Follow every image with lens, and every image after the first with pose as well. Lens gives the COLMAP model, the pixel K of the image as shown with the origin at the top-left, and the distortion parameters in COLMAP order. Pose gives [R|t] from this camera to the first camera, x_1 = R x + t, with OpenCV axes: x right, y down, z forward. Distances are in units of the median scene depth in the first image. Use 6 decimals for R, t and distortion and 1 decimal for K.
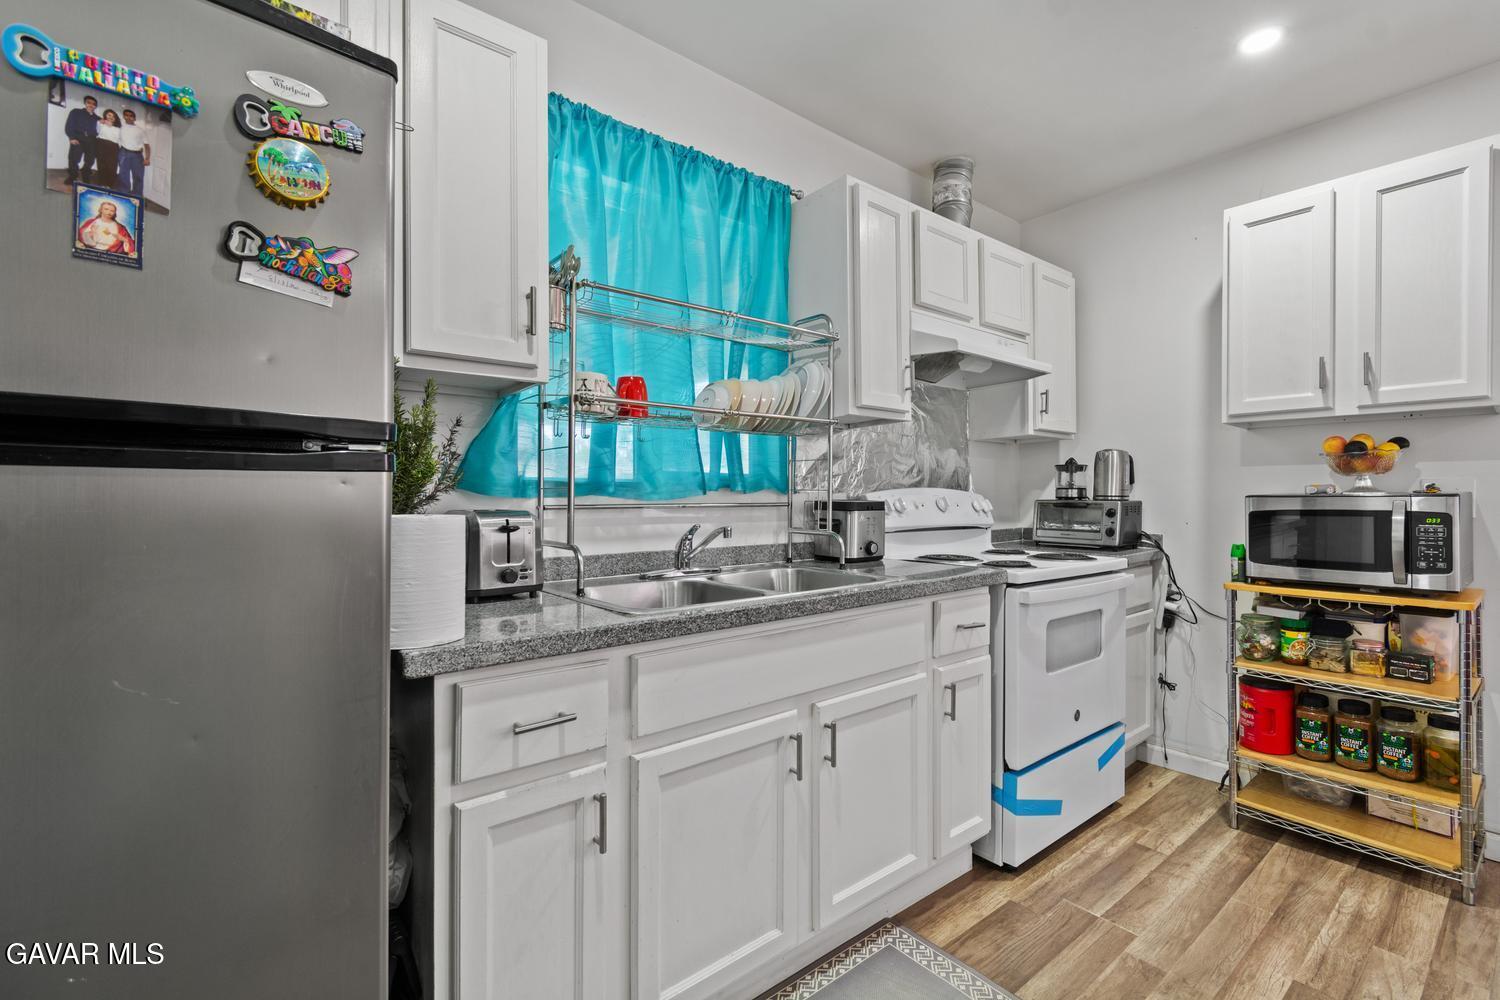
lens RADIAL K [[675.2, 0, 802.4], [0, 675.2, 493.4], [0, 0, 1]] dist [0.004869, -0.000084]
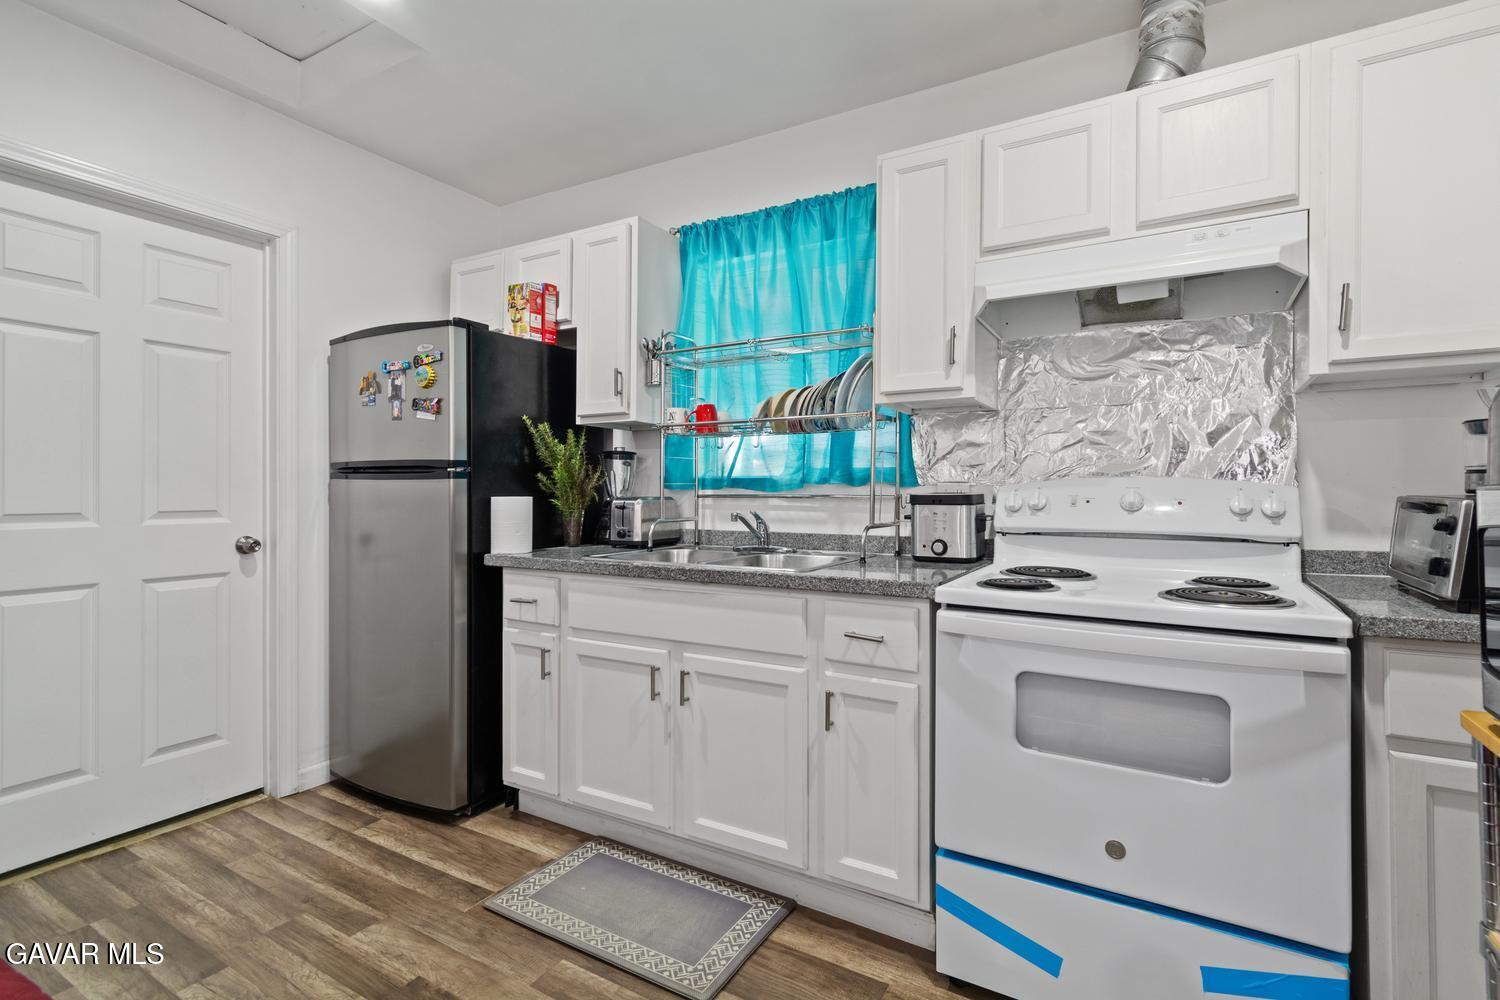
lens RADIAL K [[681.9, 0, 795.0], [0, 681.9, 491.8], [0, 0, 1]] dist [0.000214, -0.003449]
pose [[0.338139, -0.002120, -0.941094, 1.266589], [0.001803, 0.999997, -0.001605, 0.014052], [0.941095, -0.001154, 0.338142, 0.756128]]
